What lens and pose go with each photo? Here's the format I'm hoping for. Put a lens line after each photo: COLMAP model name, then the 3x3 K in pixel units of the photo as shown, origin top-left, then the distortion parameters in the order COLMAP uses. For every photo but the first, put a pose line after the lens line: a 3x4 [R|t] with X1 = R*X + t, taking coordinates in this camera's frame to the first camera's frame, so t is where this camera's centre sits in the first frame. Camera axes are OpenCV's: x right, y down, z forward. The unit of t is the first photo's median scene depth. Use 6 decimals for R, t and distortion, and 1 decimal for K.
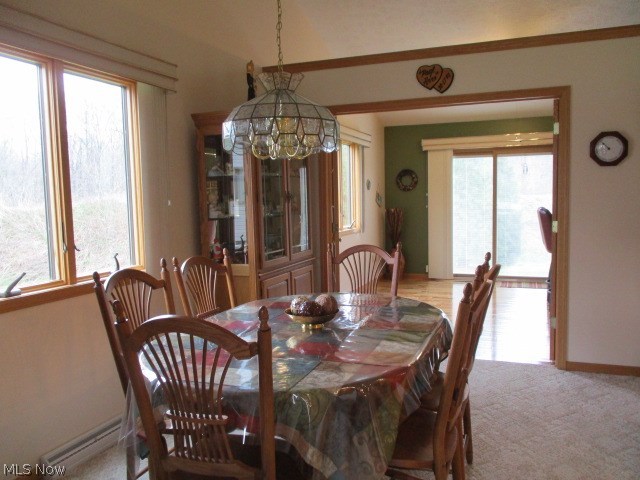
lens RADIAL K [[535.7, 0, 320.0], [0, 535.7, 240.0], [0, 0, 1]] dist [-0.022591, 0.002893]
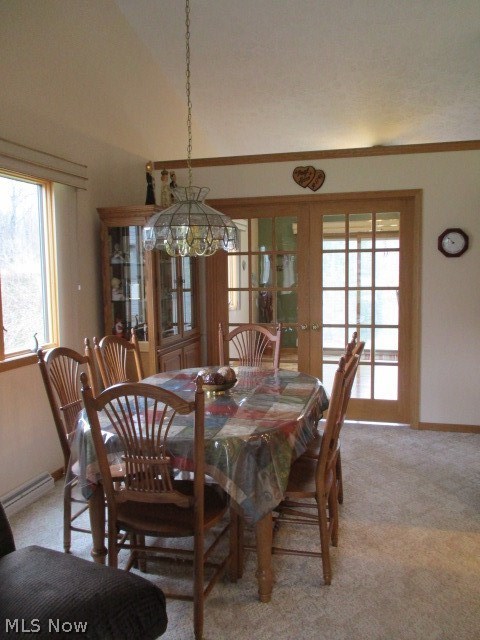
lens RADIAL K [[535.7, 0, 239.9], [0, 535.7, 314.9], [0, 0, 1]] dist [-0.022591, 0.002893]
pose [[0.995078, -0.000553, 0.099095, -0.076981], [0.000330, 0.999997, 0.002260, -0.019648], [-0.099096, -0.002216, 0.995075, -0.215156]]
